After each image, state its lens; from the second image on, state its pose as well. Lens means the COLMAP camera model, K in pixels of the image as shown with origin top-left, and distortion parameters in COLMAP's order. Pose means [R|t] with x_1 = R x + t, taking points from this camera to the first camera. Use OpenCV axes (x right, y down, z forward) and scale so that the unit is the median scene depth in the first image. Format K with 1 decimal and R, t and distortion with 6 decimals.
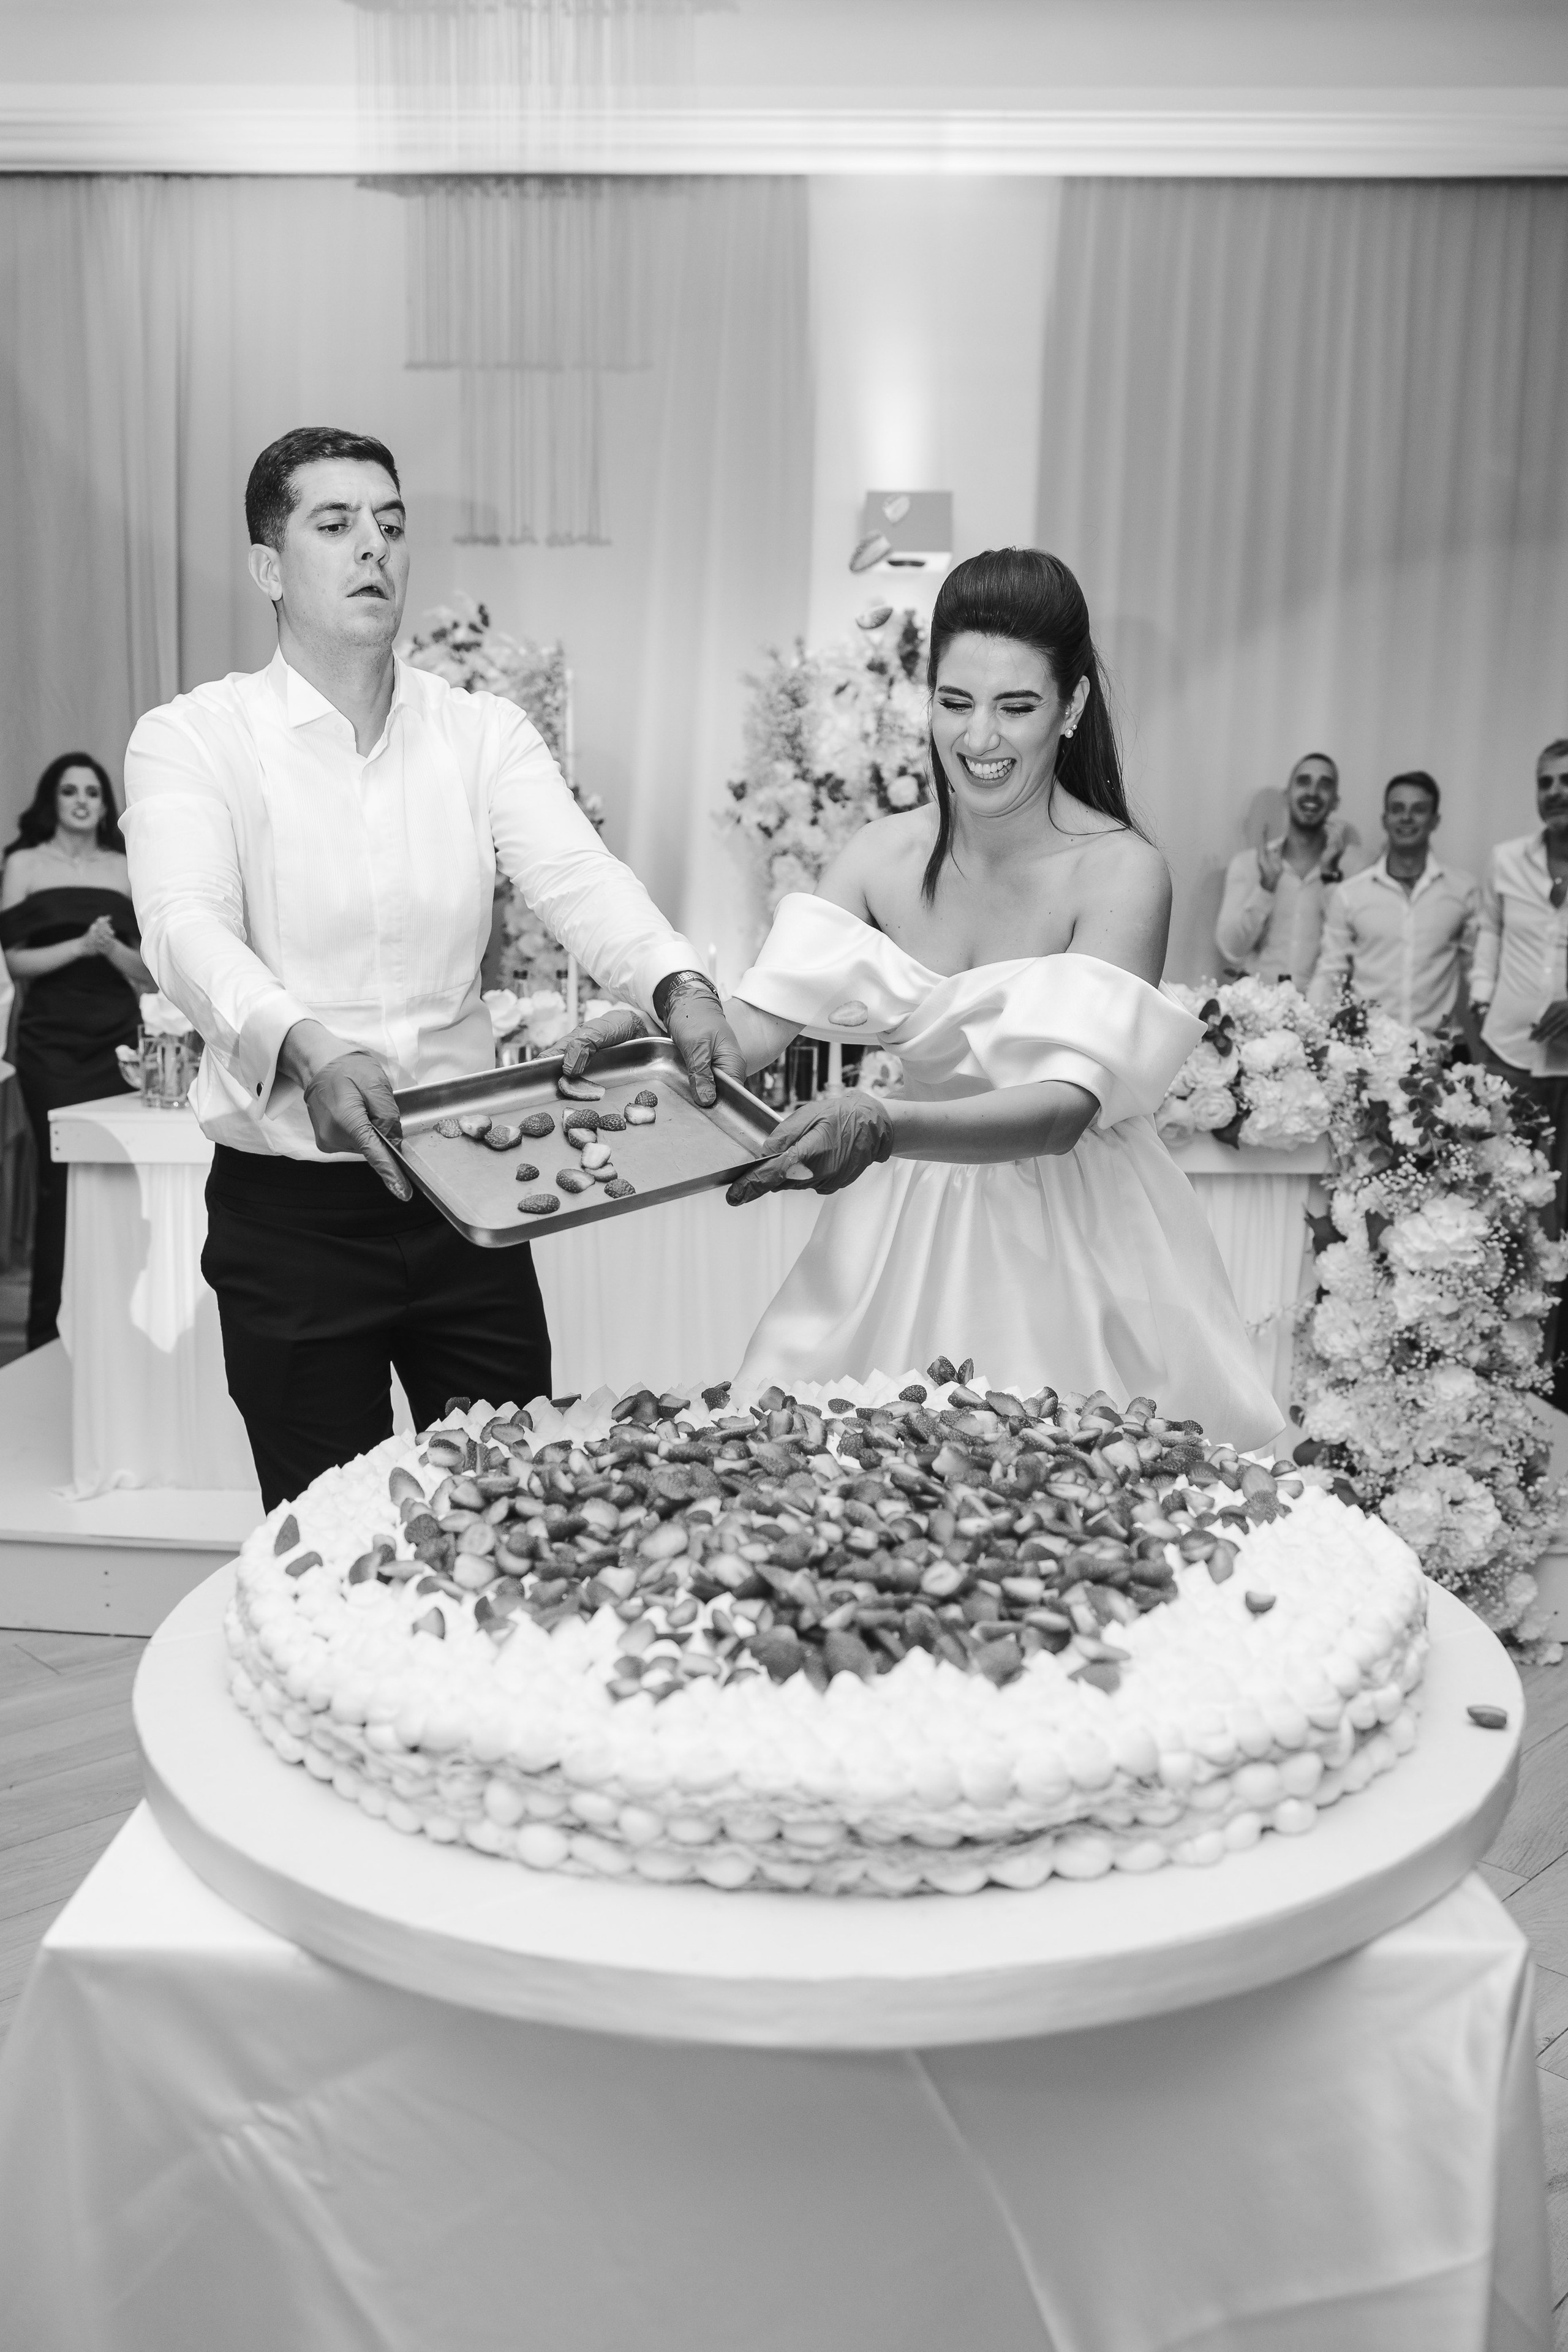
lens RADIAL K [[1926.9, 0, 766.2], [0, 1926.9, 1168.4], [0, 0, 1]] dist [-0.061673, 0.046795]
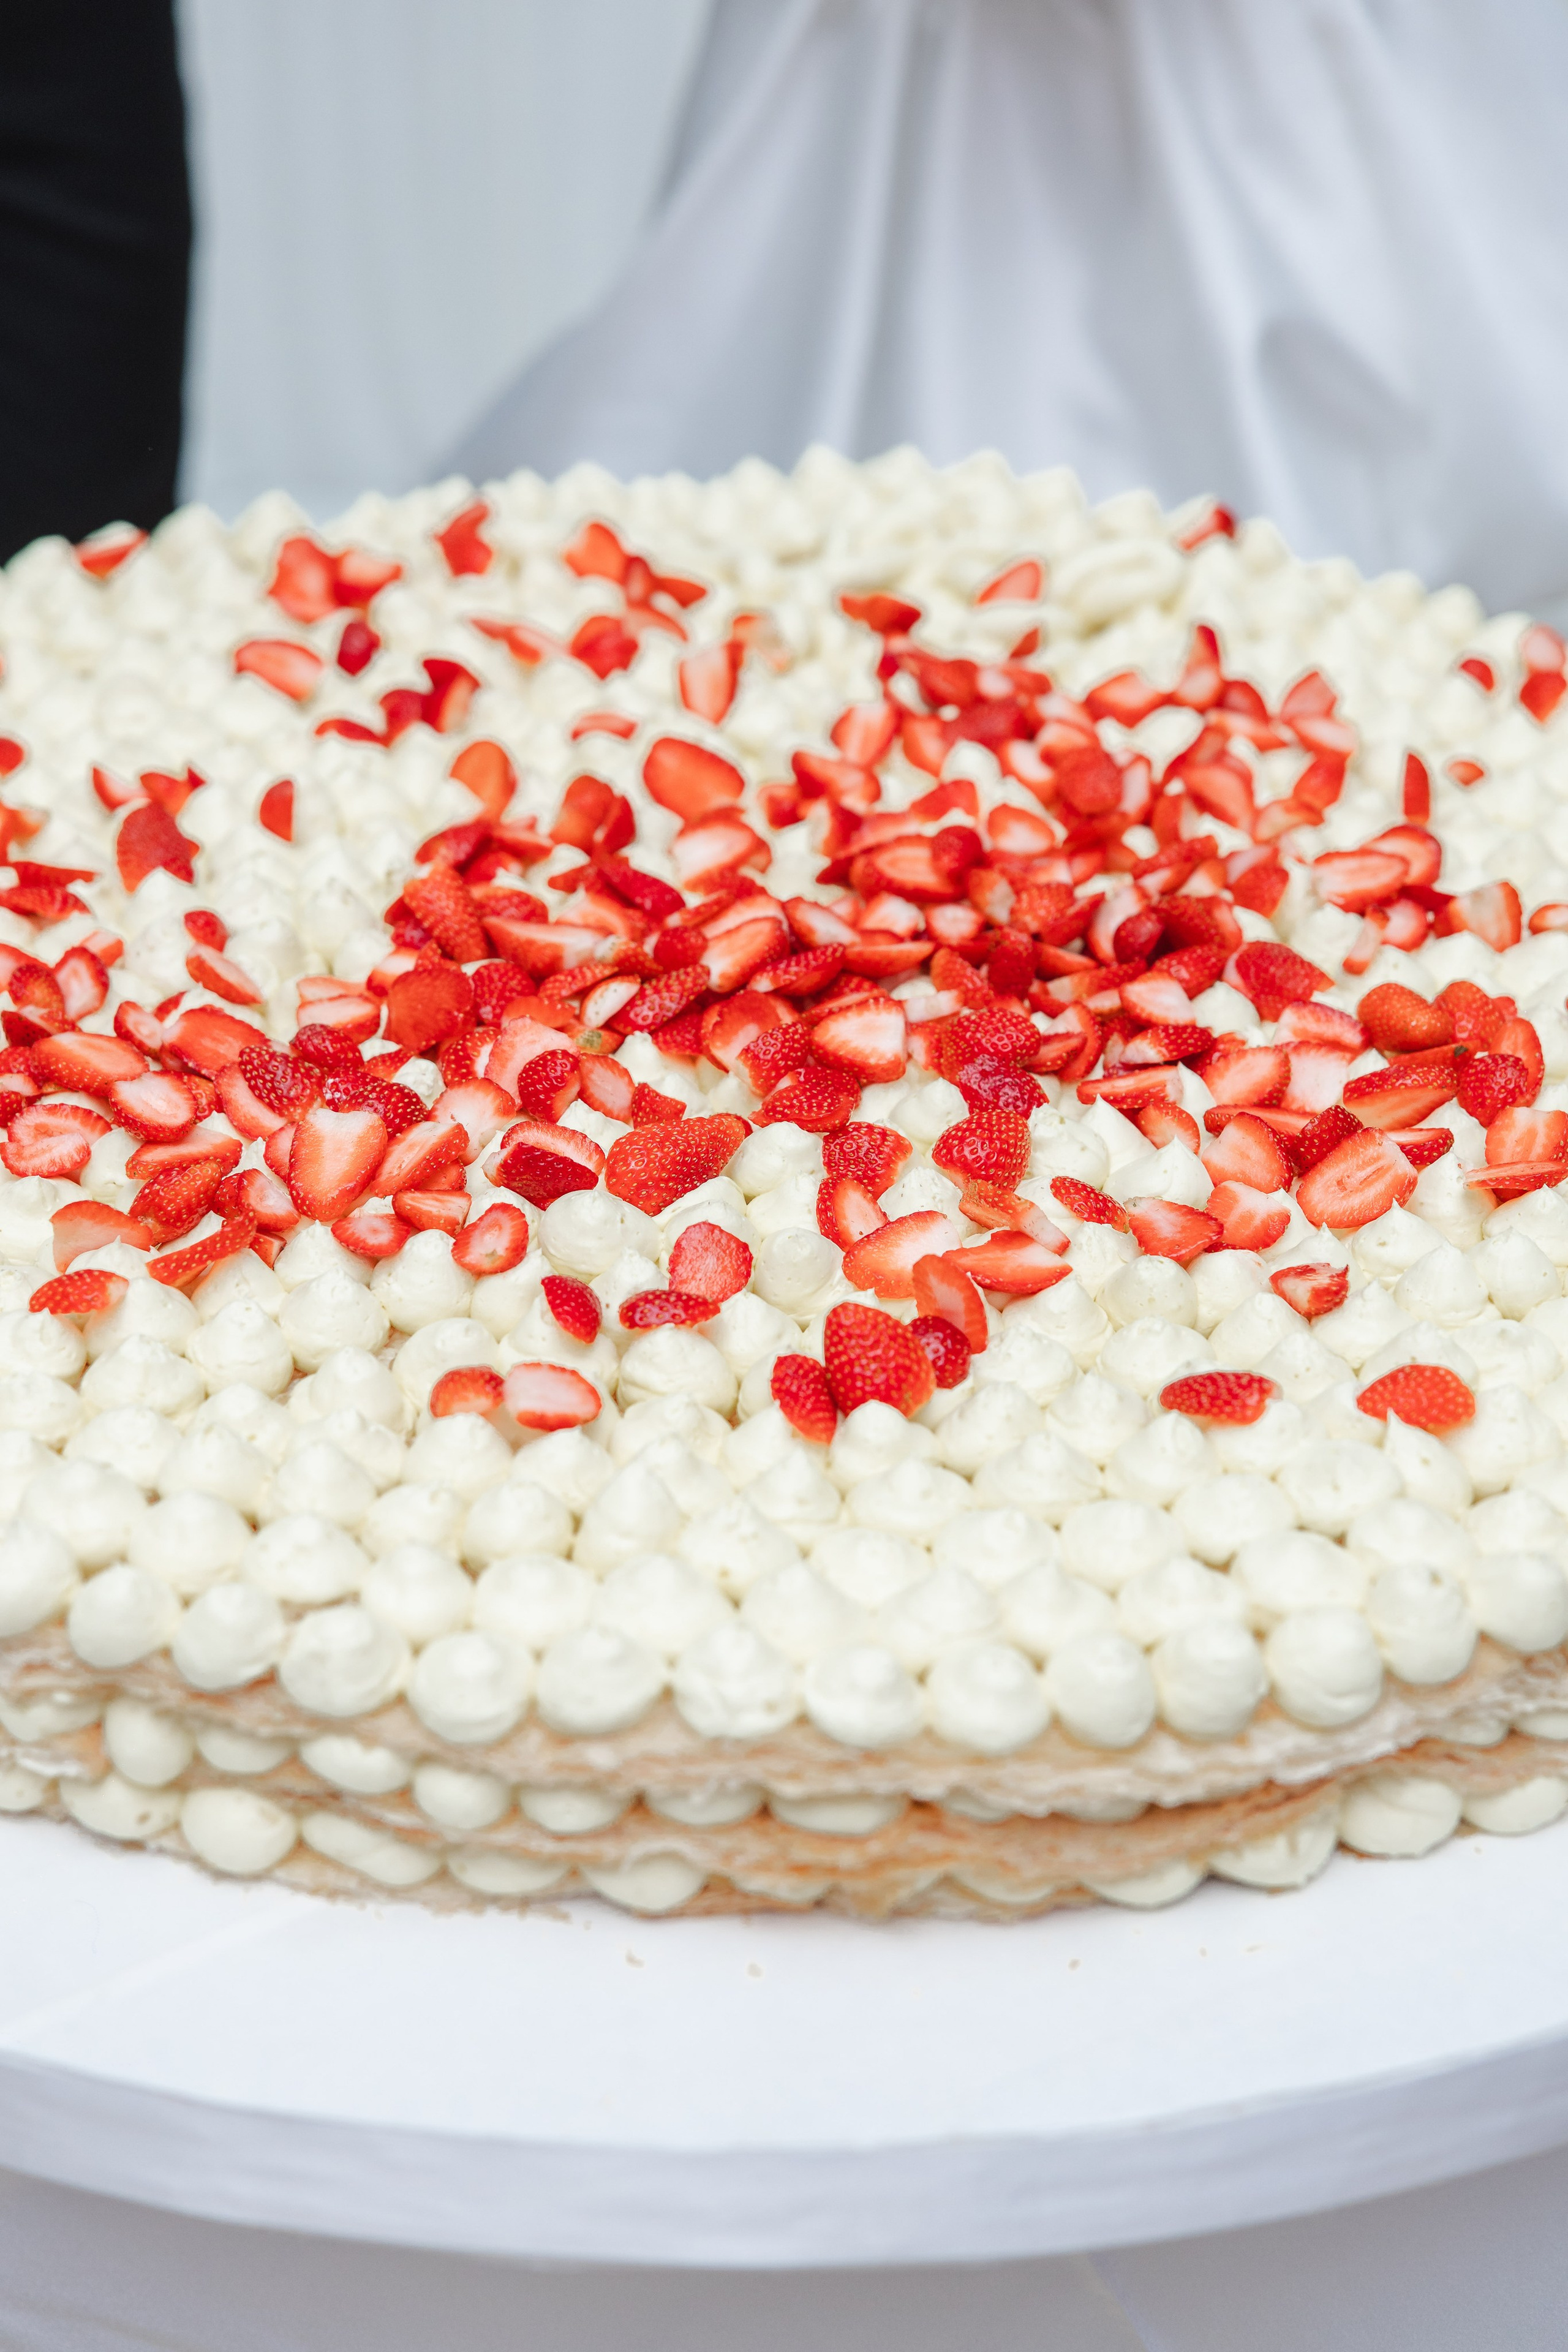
lens RADIAL K [[4232.9, 0, 770.5], [0, 4232.9, 1164.1], [0, 0, 1]] dist [0.095740, 0.000000]
pose [[0.995766, -0.034540, 0.085194, -0.058852], [0.000079, 0.927057, 0.374922, -0.146120], [-0.091929, -0.373327, 0.923134, 0.086190]]
